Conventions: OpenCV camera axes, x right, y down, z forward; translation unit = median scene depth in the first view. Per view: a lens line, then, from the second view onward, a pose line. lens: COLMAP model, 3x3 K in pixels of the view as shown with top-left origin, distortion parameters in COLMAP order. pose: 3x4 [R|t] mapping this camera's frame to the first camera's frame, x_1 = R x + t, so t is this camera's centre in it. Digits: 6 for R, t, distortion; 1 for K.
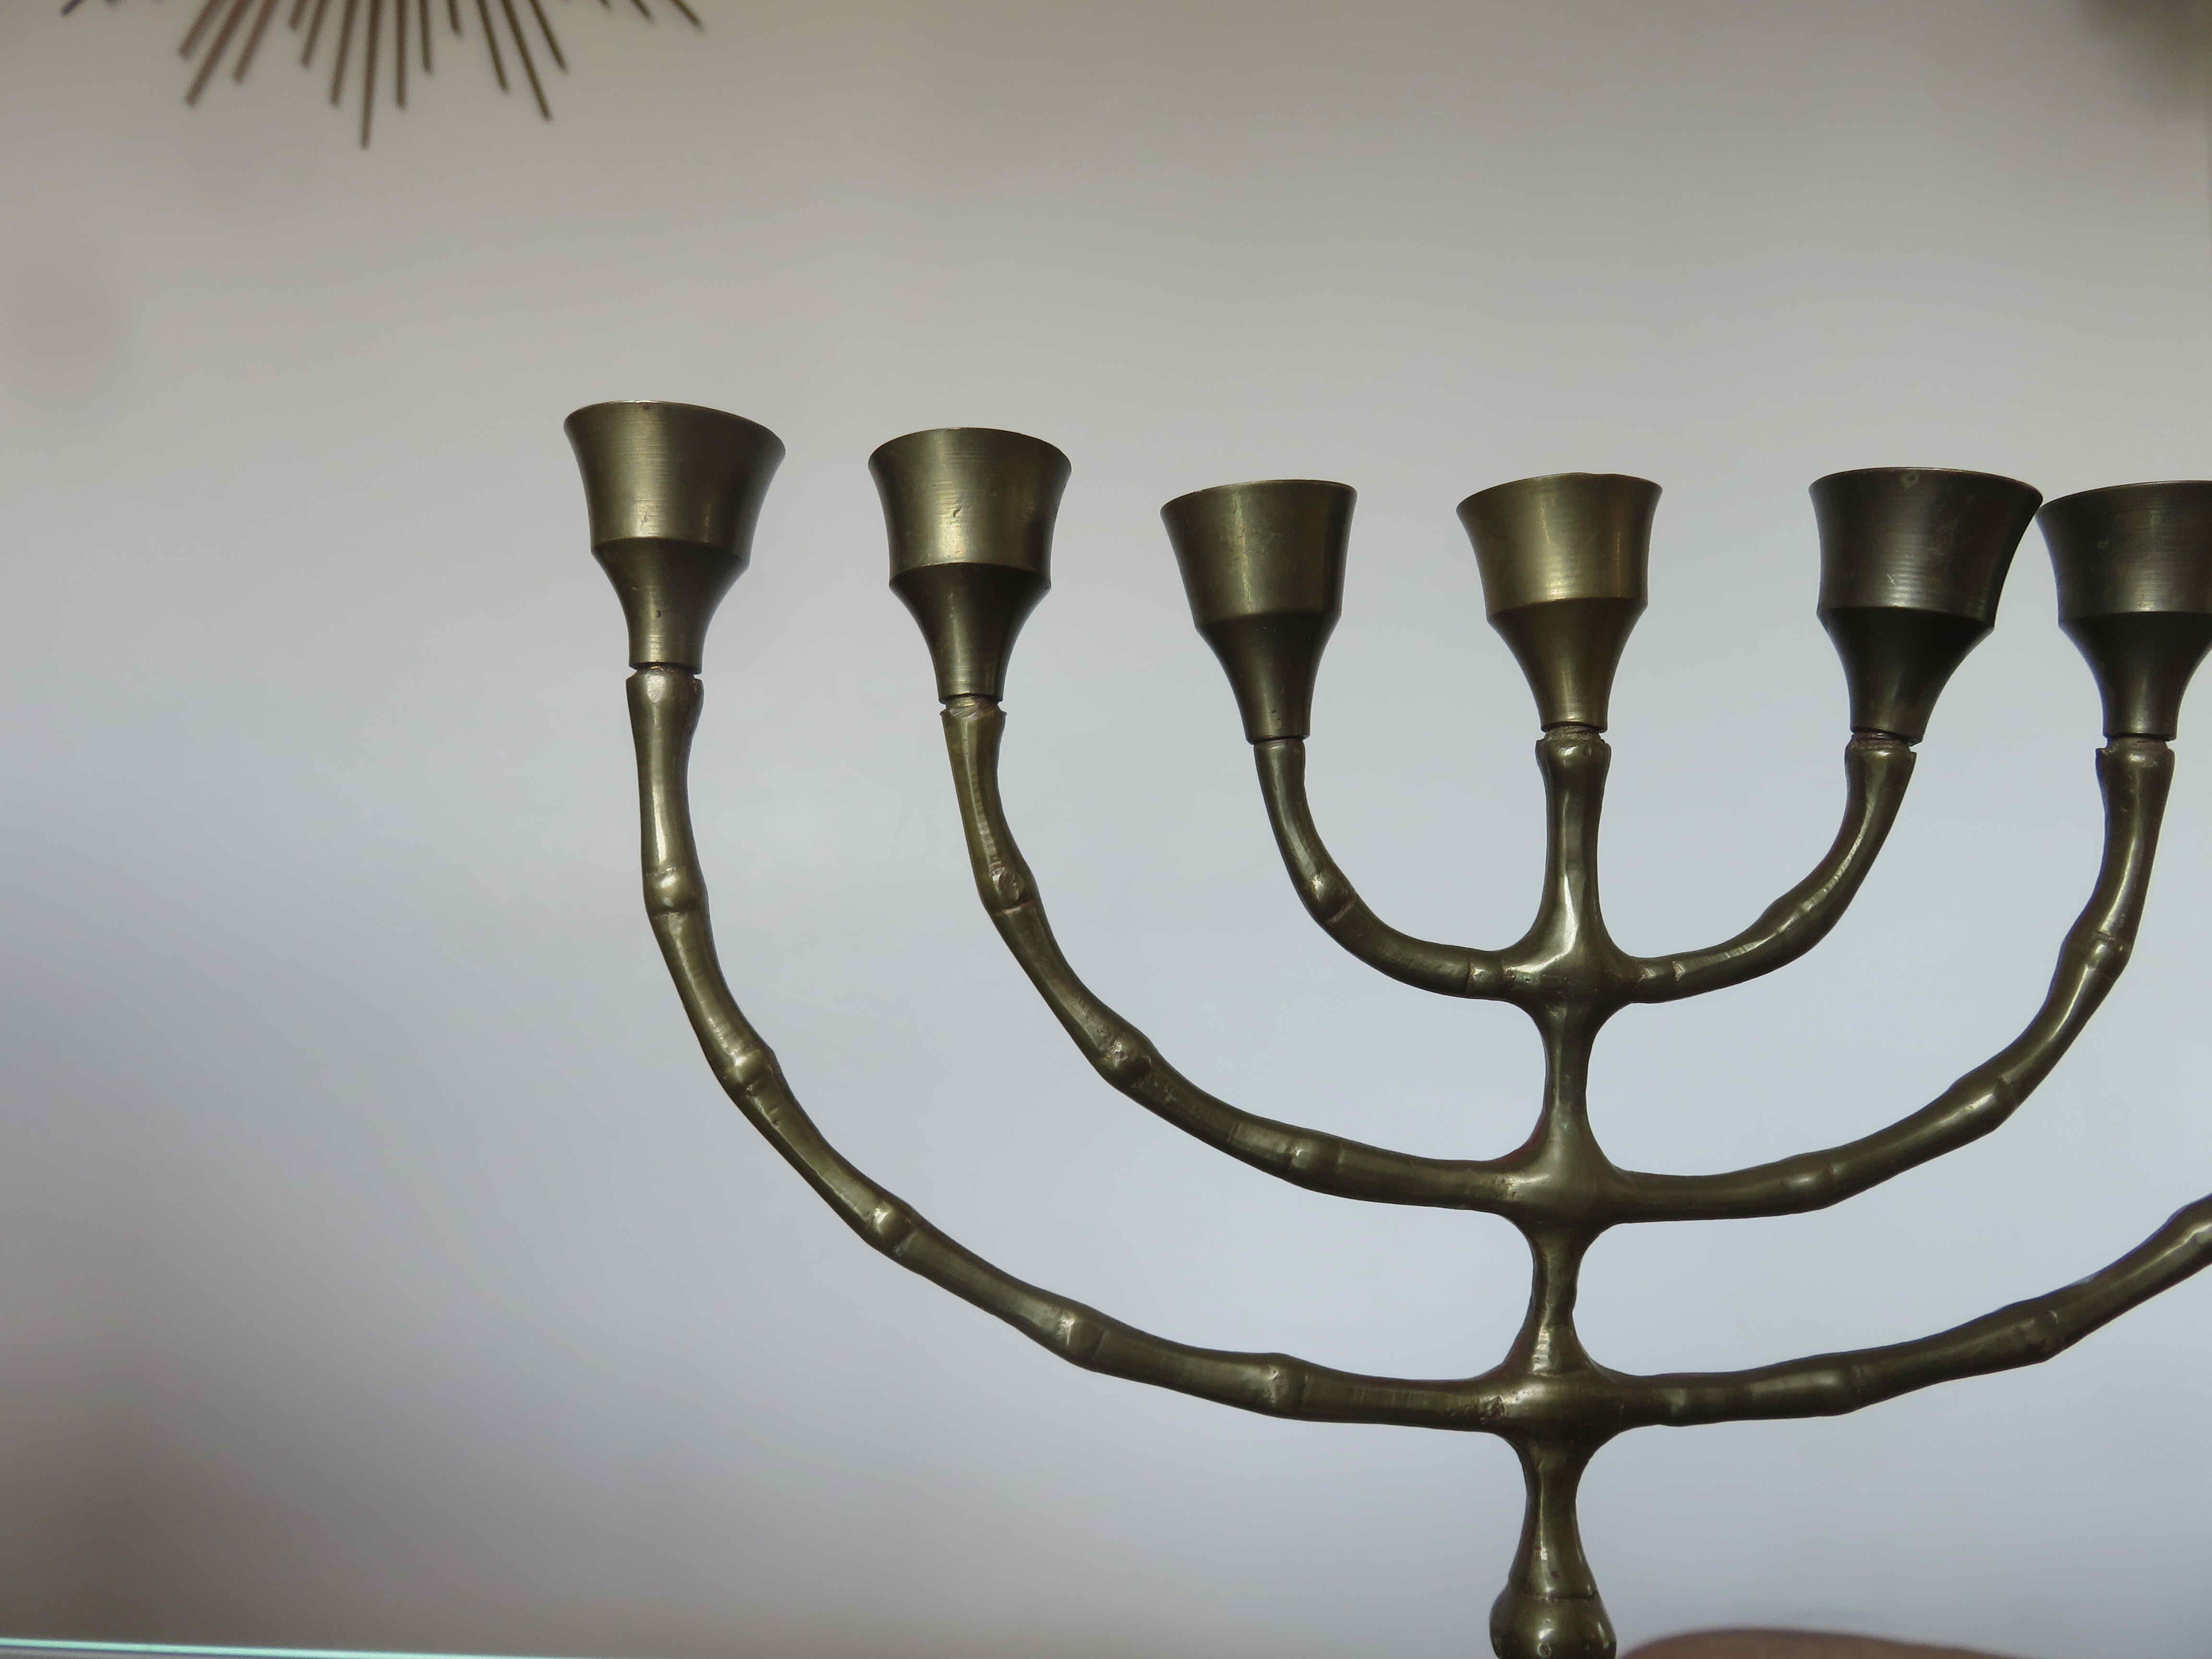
lens RADIAL K [[1736.2, 0, 1106.0], [0, 1736.2, 829.5], [0, 0, 1]] dist [-0.003260, -0.003536]
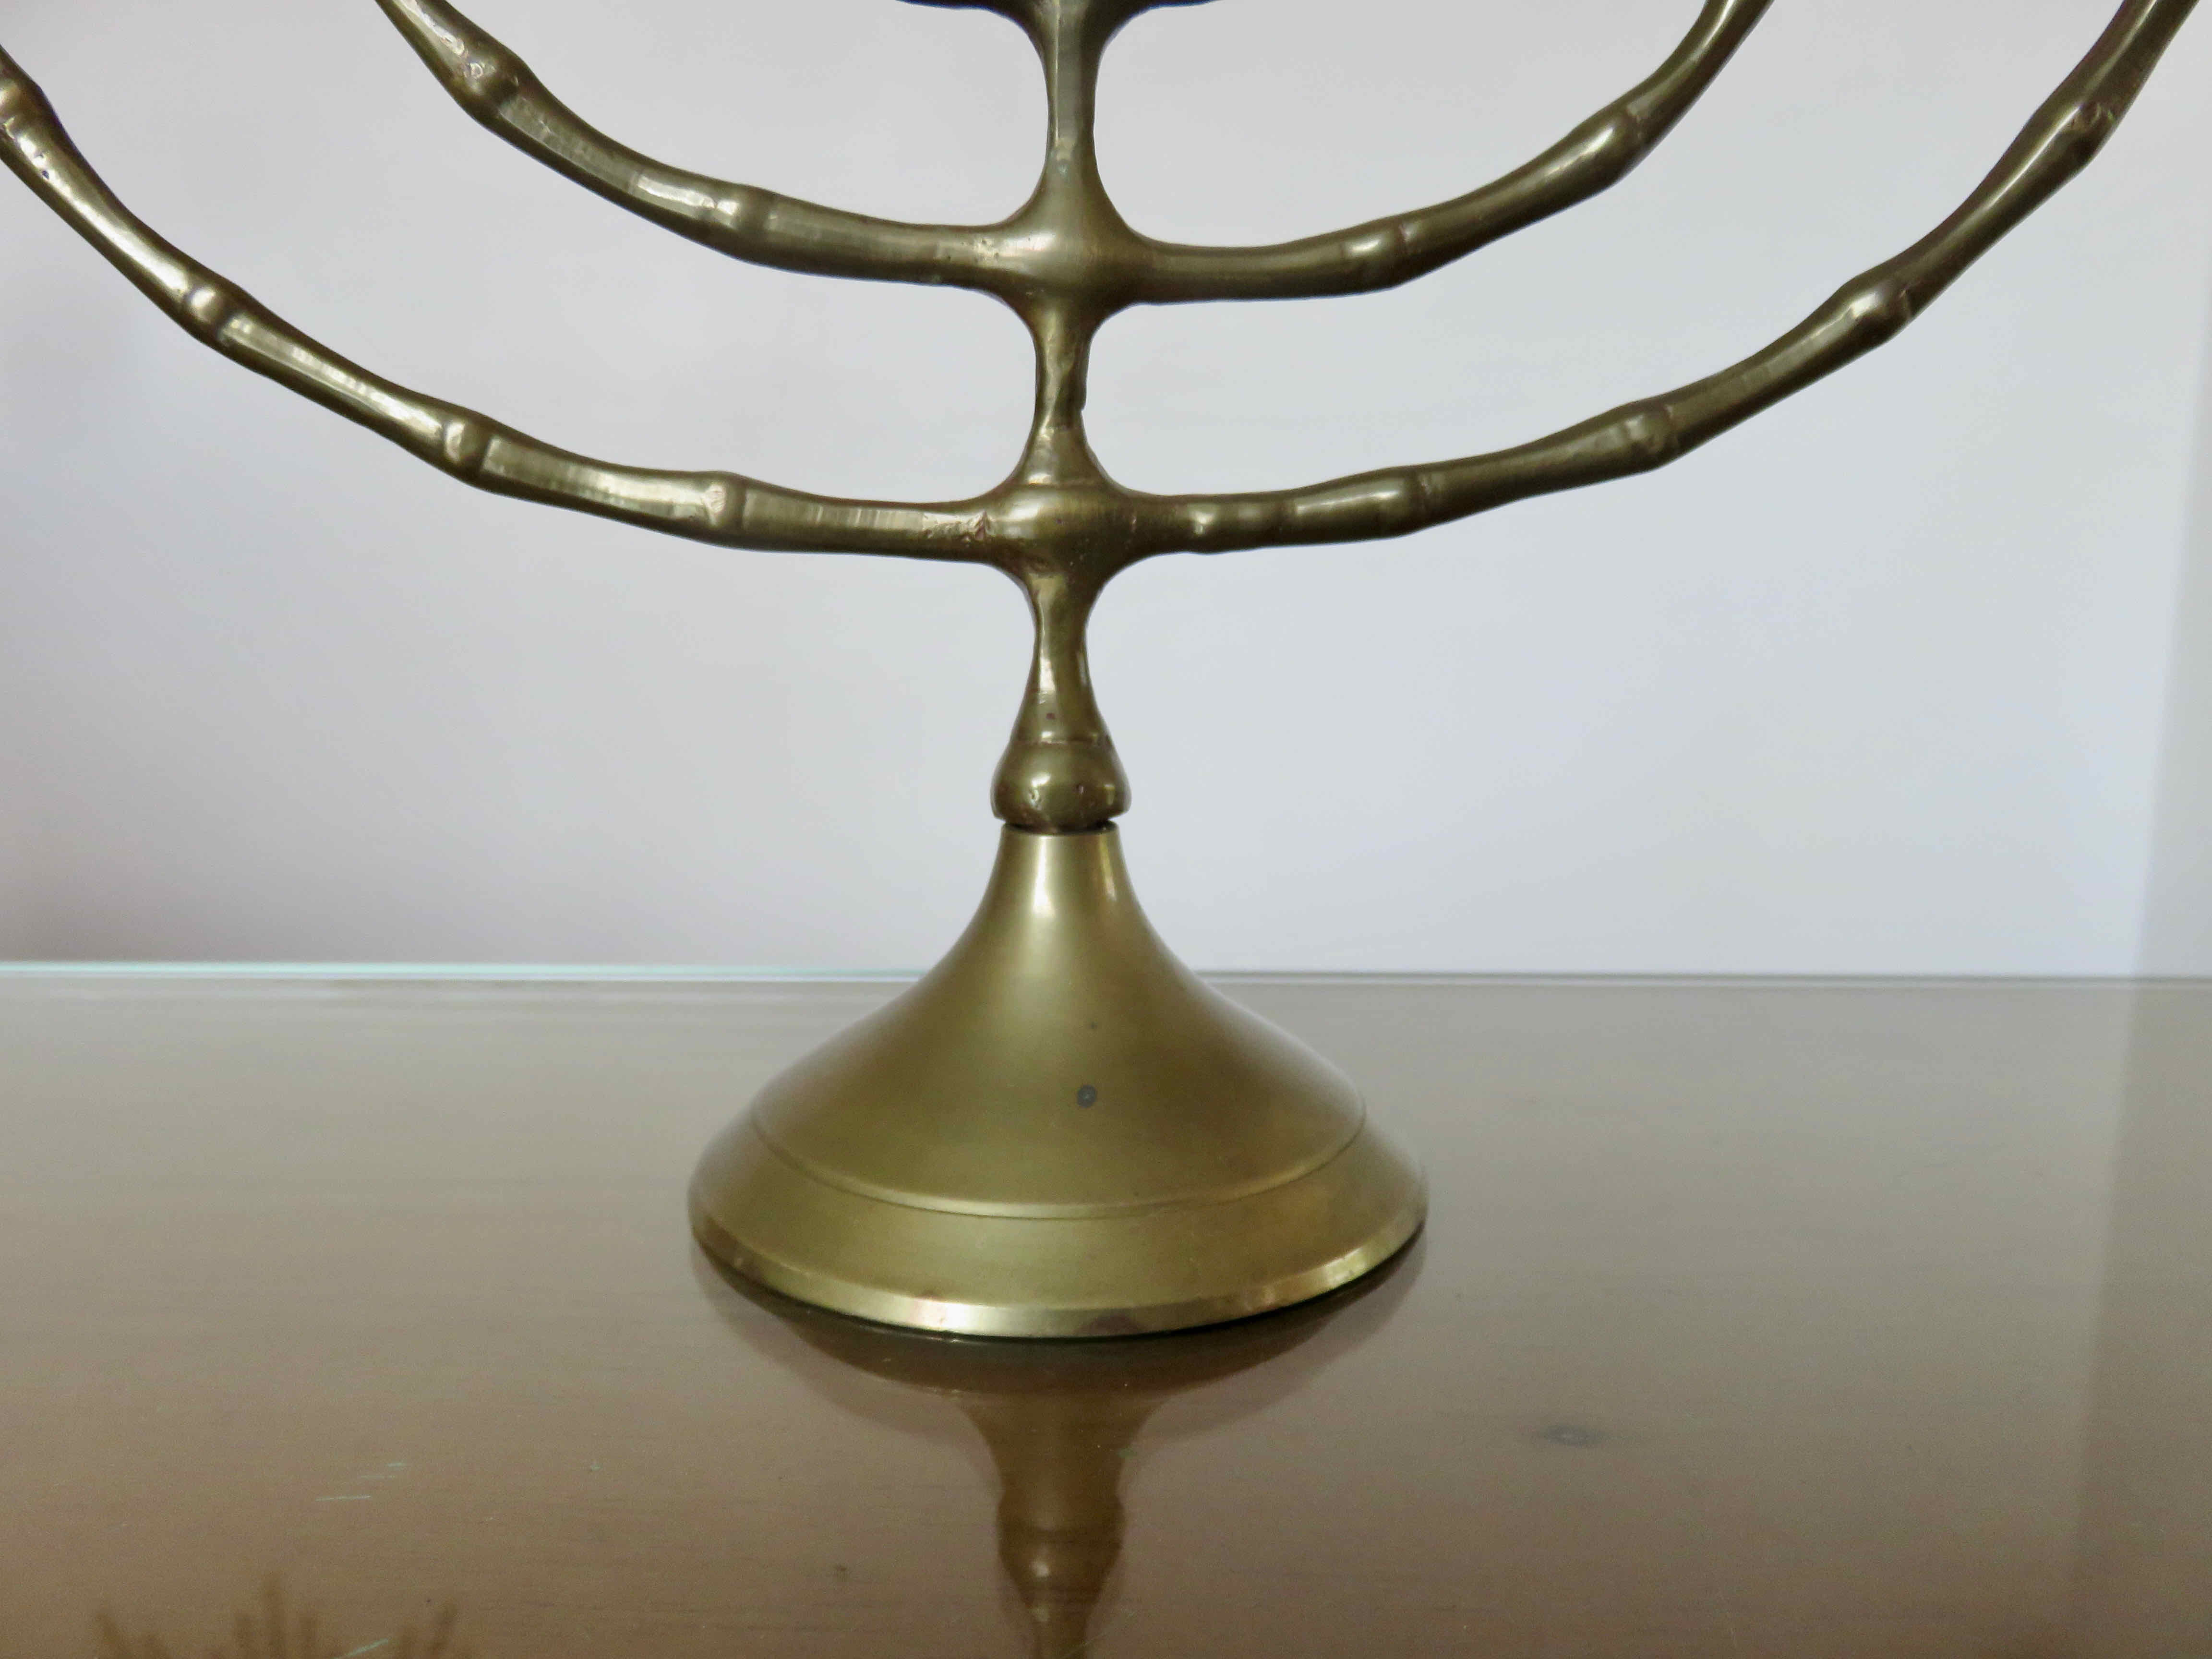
lens RADIAL K [[1736.2, 0, 1106.0], [0, 1736.2, 829.5], [0, 0, 1]] dist [-0.003260, -0.003536]
pose [[0.999815, -0.018057, 0.006606, 0.272194], [0.015599, 0.962625, 0.270388, 0.244712], [-0.011241, -0.270235, 0.962729, 0.159649]]
